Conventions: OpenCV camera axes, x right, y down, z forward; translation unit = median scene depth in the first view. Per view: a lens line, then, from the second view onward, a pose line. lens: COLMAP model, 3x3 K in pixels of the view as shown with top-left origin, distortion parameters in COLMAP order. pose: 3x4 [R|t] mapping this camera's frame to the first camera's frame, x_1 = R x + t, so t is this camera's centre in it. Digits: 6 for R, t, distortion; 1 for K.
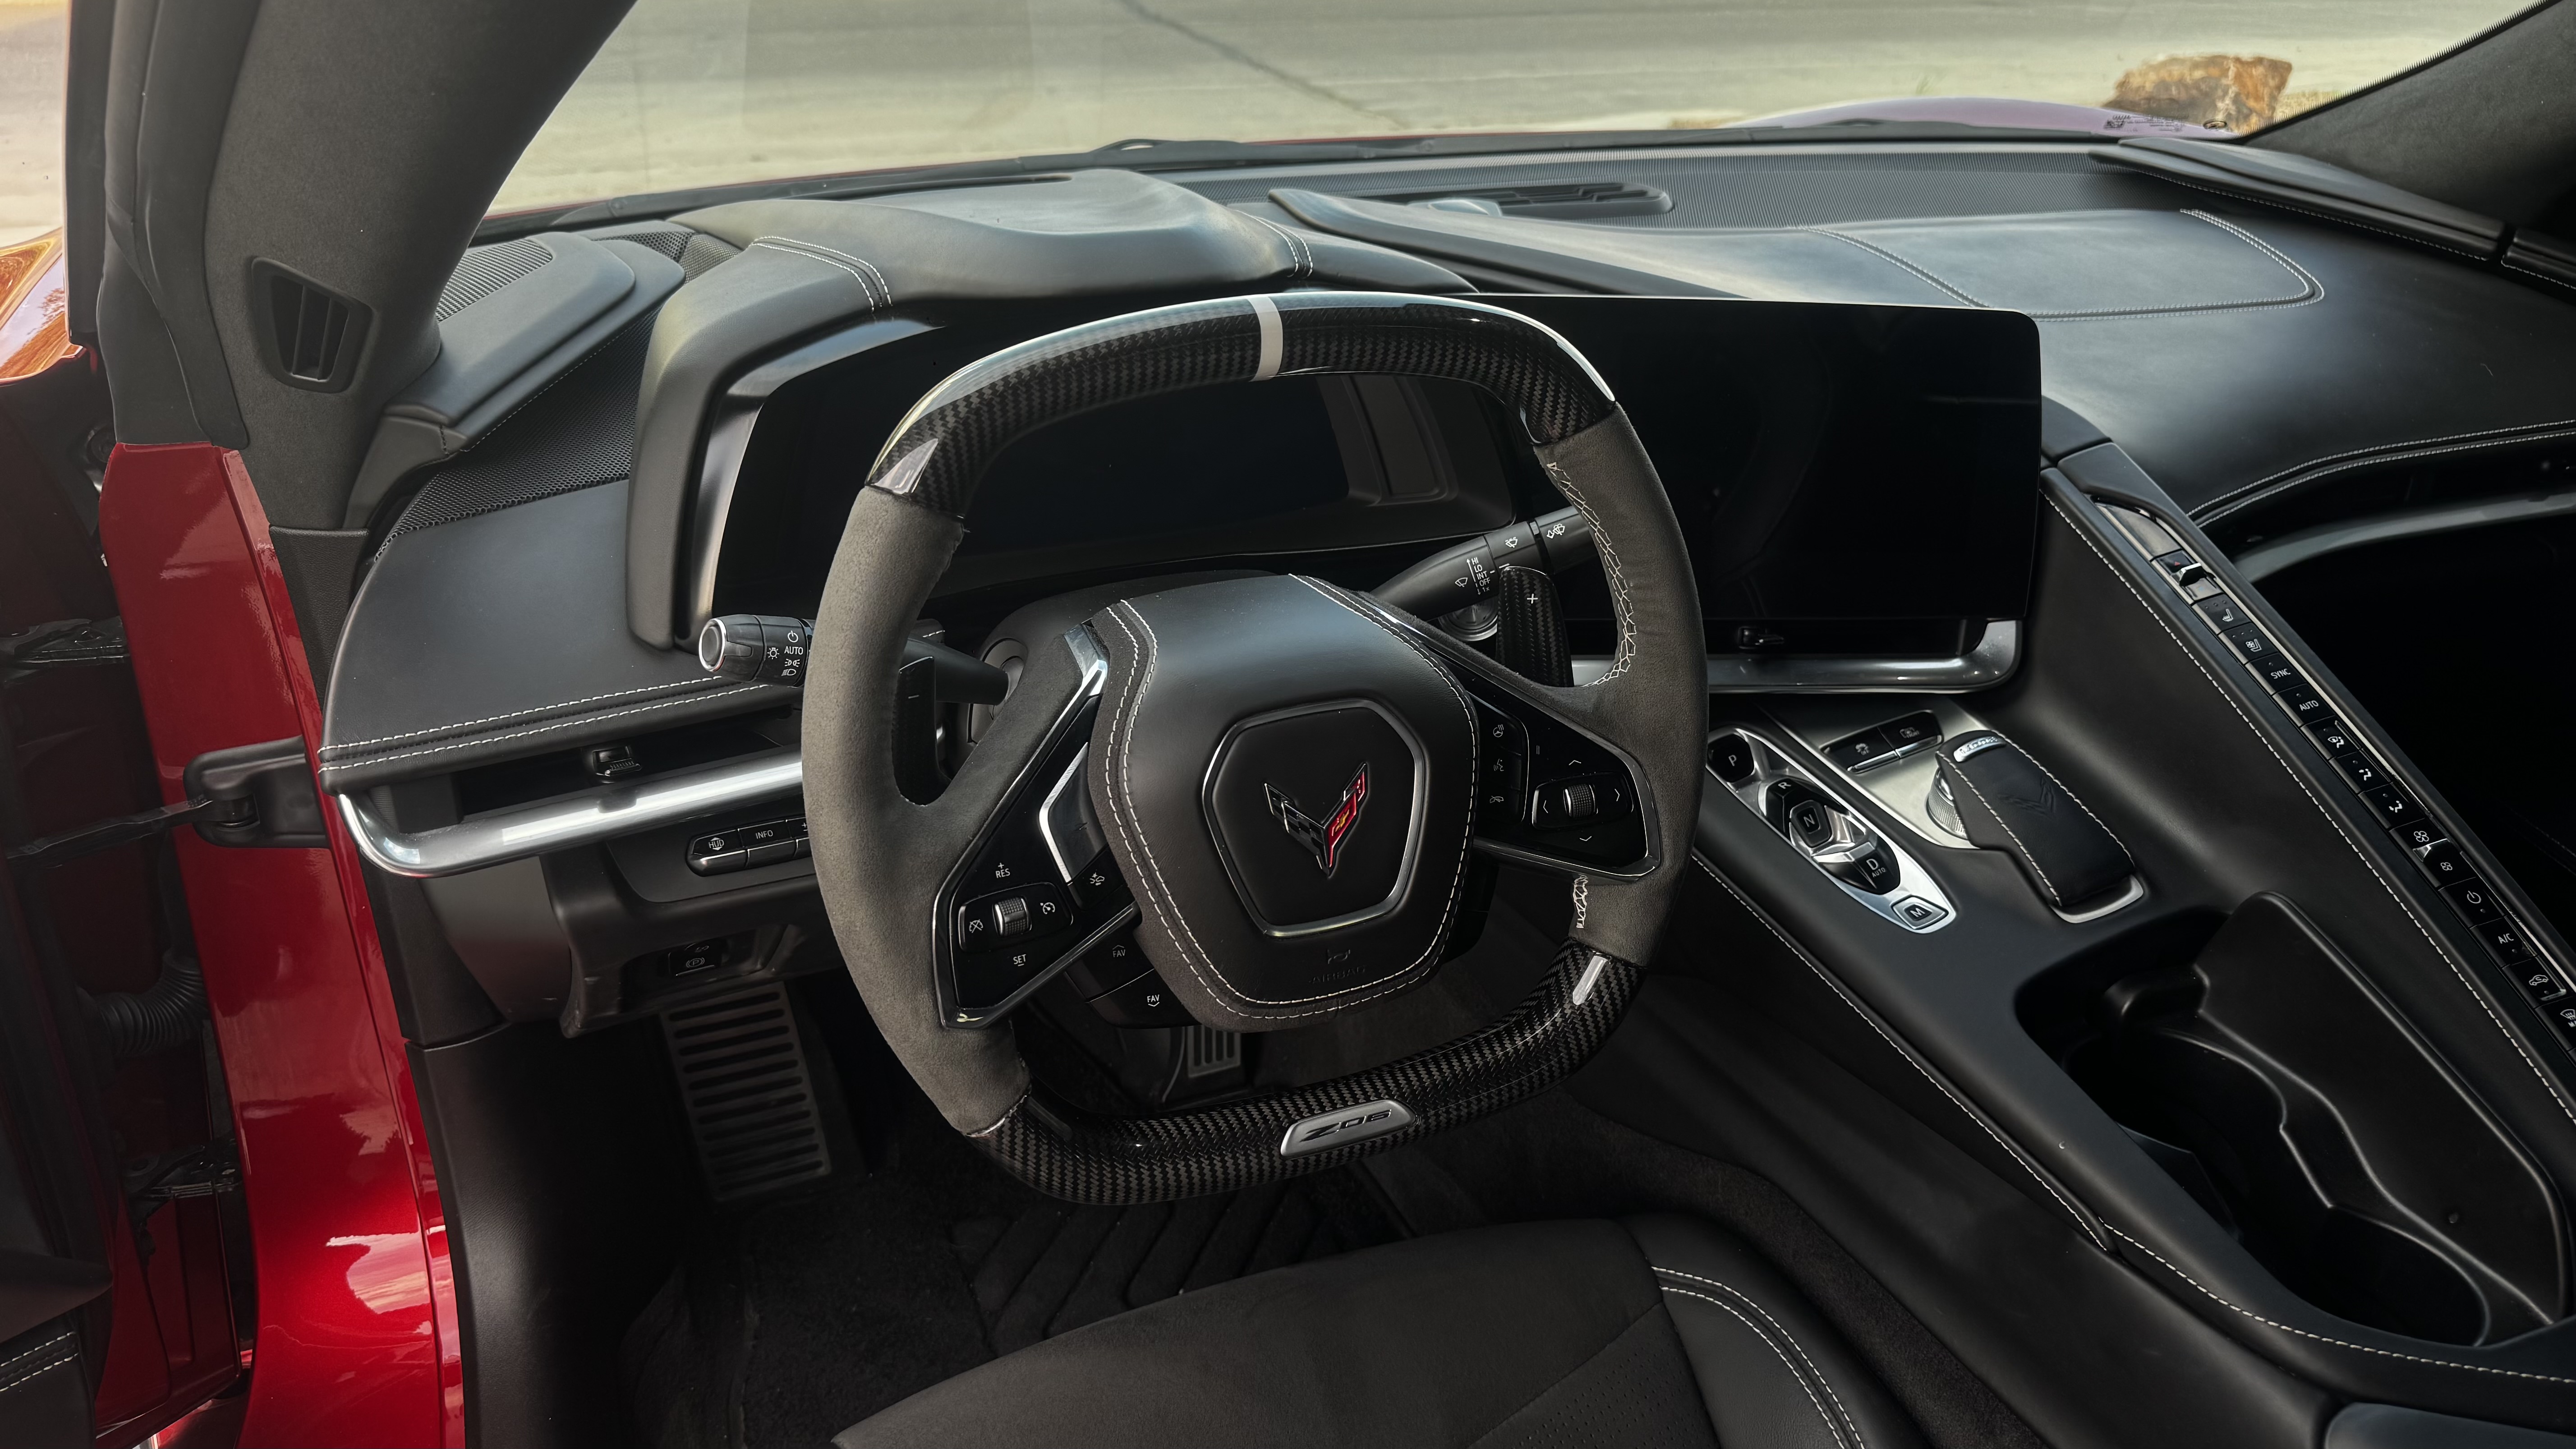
lens RADIAL K [[1817.2, 0, 1288.0], [0, 1817.2, 724.5], [0, 0, 1]] dist [-0.004128, -0.006396]
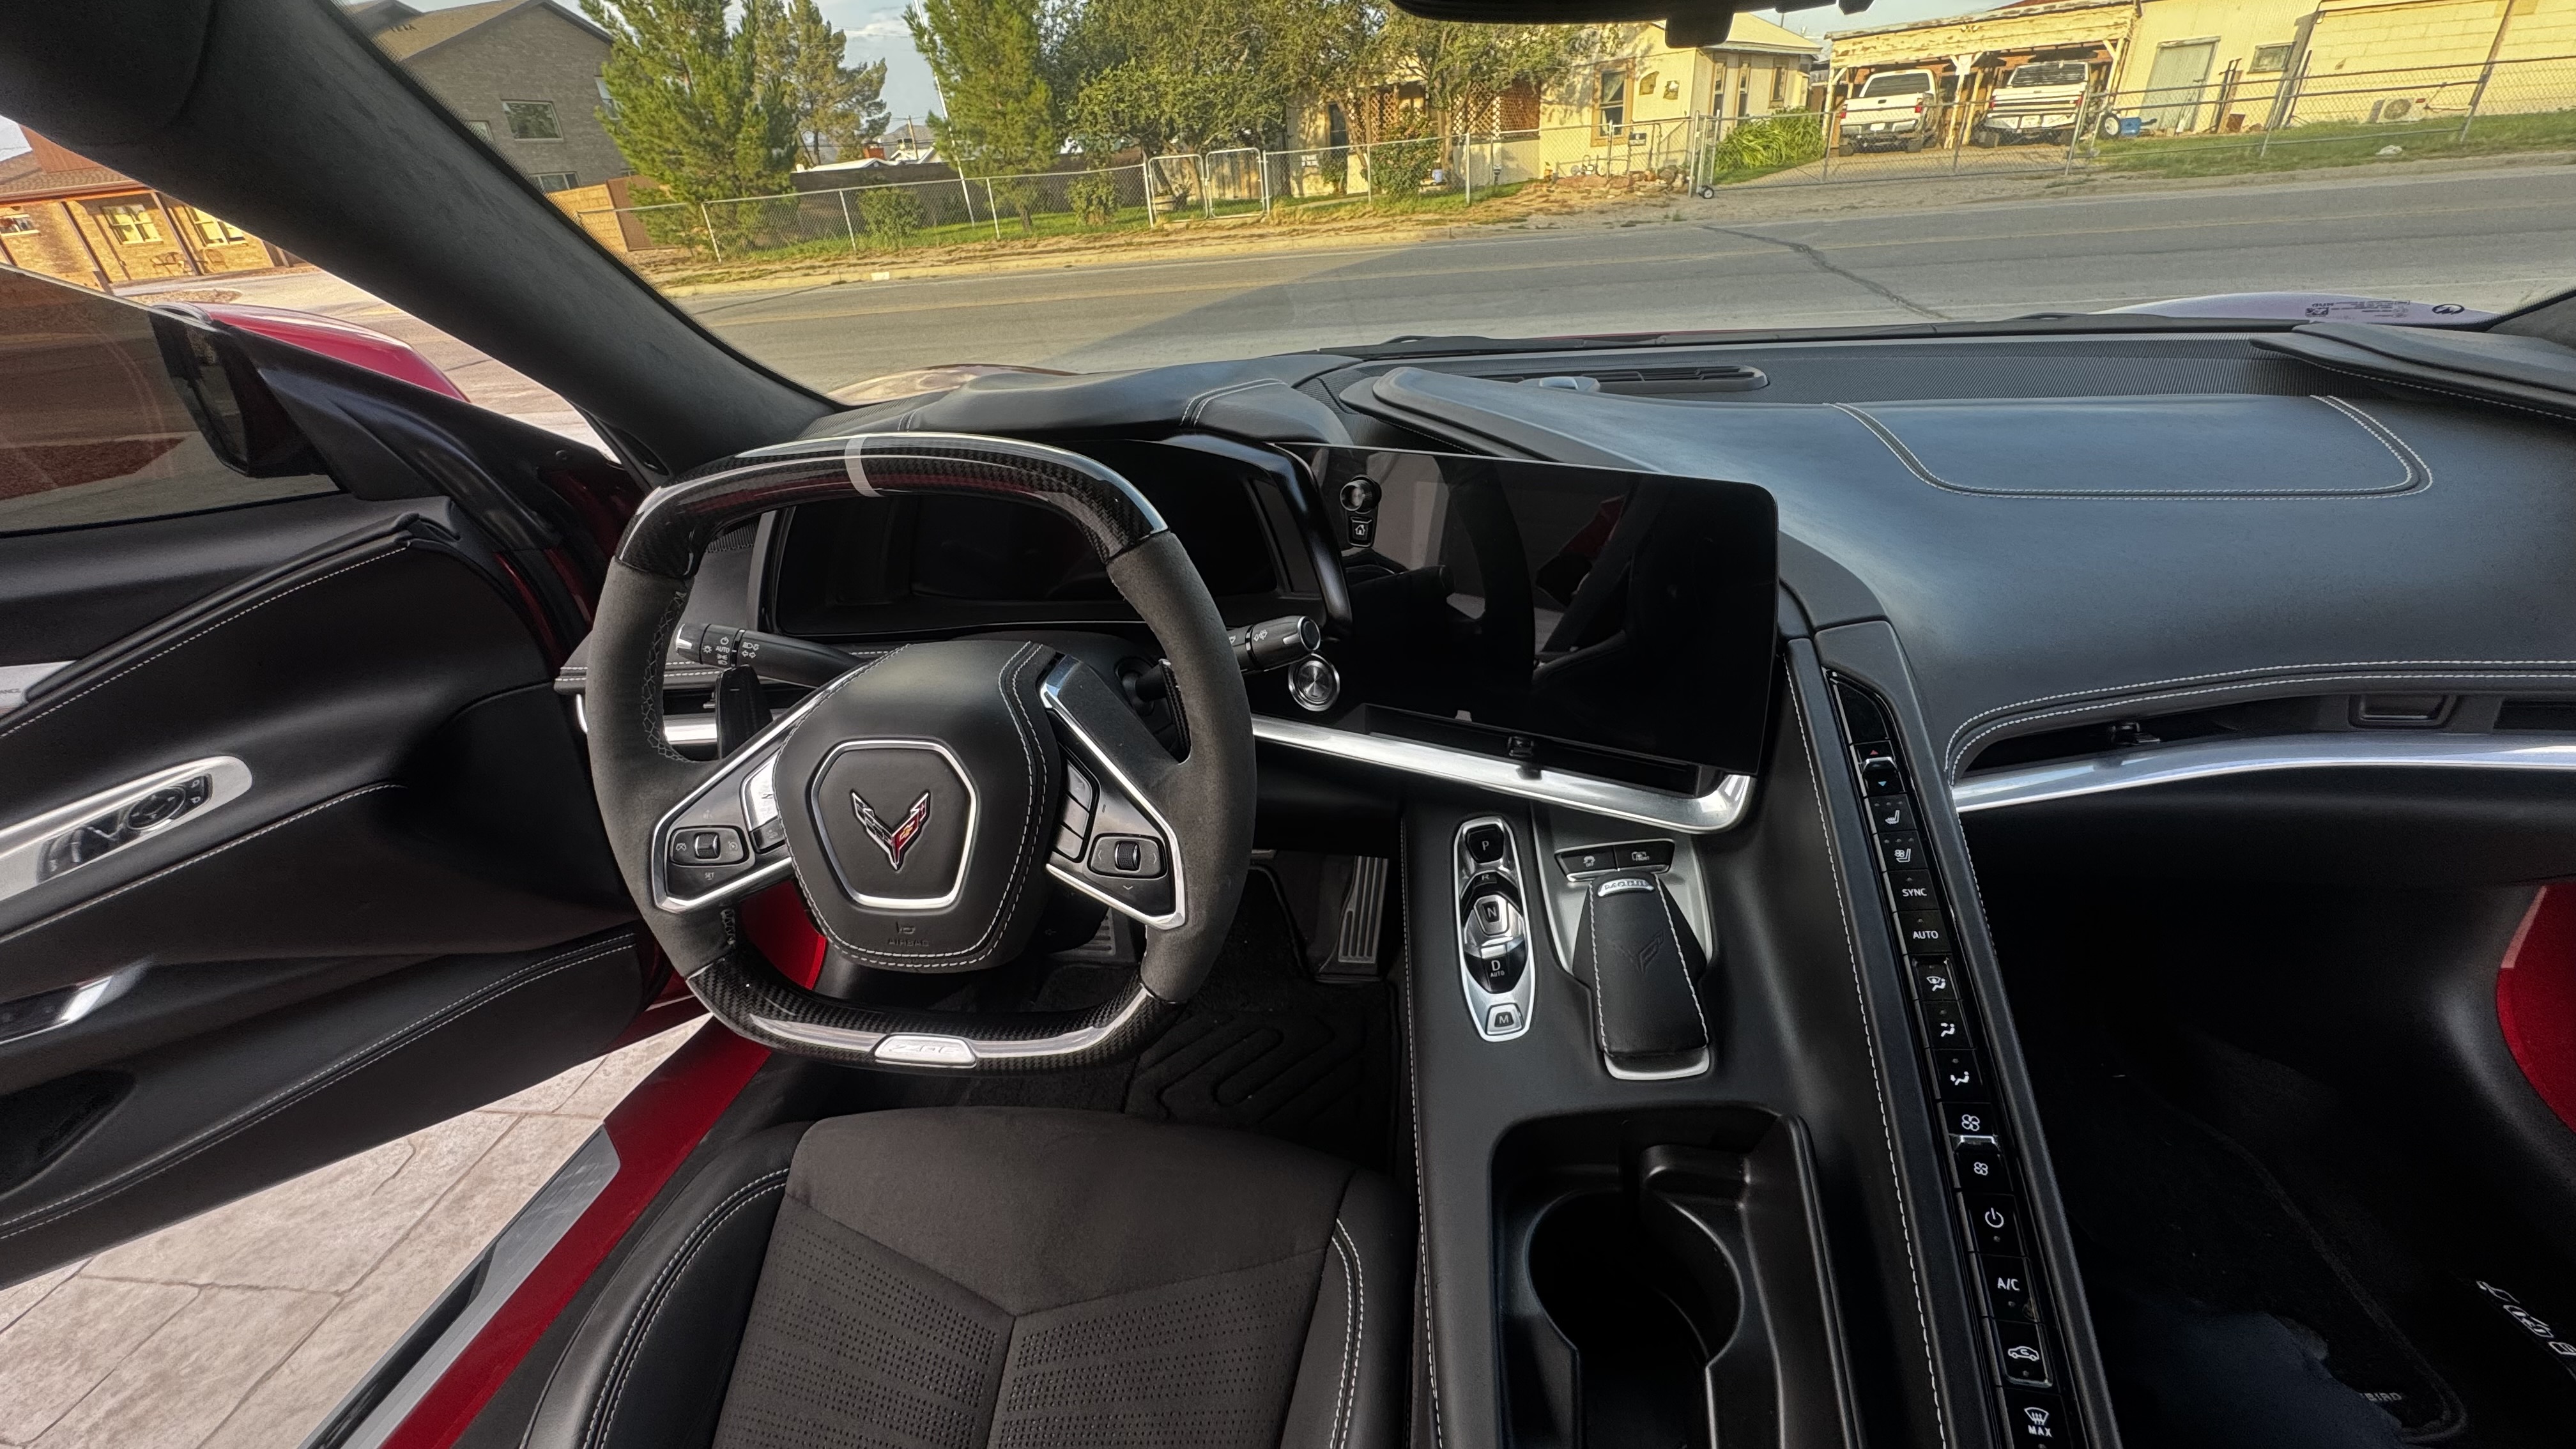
lens RADIAL K [[1035.9, 0, 1288.0], [0, 1035.9, 724.5], [0, 0, 1]] dist [-0.013541, 0.000532]
pose [[0.841910, 0.173666, -0.510909, 0.470866], [-0.156426, 0.984688, 0.076943, -0.090940], [0.516448, 0.015141, 0.856184, 0.343470]]
